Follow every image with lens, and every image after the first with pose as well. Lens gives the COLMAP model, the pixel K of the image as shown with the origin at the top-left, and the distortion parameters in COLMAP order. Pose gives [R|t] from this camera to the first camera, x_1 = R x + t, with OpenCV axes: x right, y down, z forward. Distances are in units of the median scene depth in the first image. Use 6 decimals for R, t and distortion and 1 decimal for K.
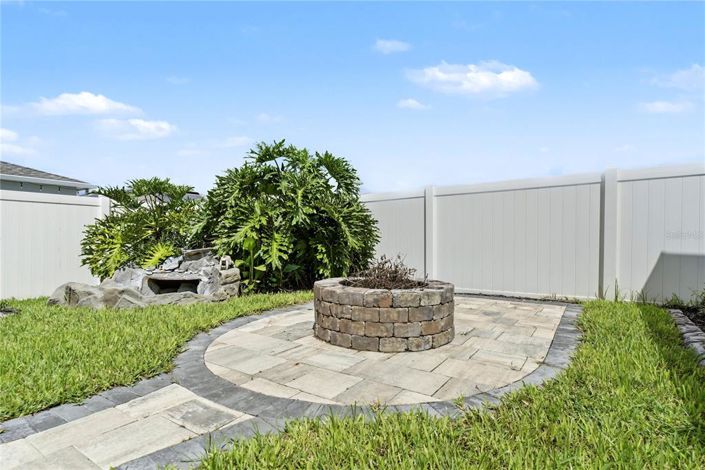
lens RADIAL K [[368.5, 0, 352.5], [0, 368.5, 237.7], [0, 0, 1]] dist [-0.003140, 0.001555]
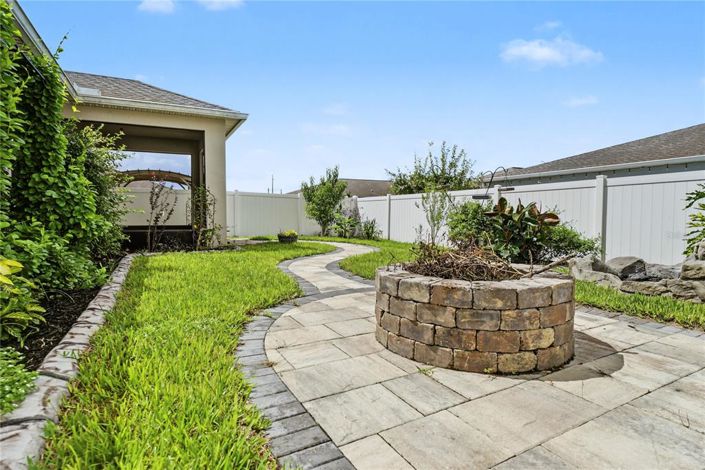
lens RADIAL K [[368.5, 0, 352.3], [0, 368.5, 233.8], [0, 0, 1]] dist [-0.003140, 0.001555]
pose [[-0.466308, 0.028988, -0.884147, 1.098768], [0.004788, 0.999531, 0.030246, 0.033373], [0.884610, 0.009871, -0.466228, 1.485563]]
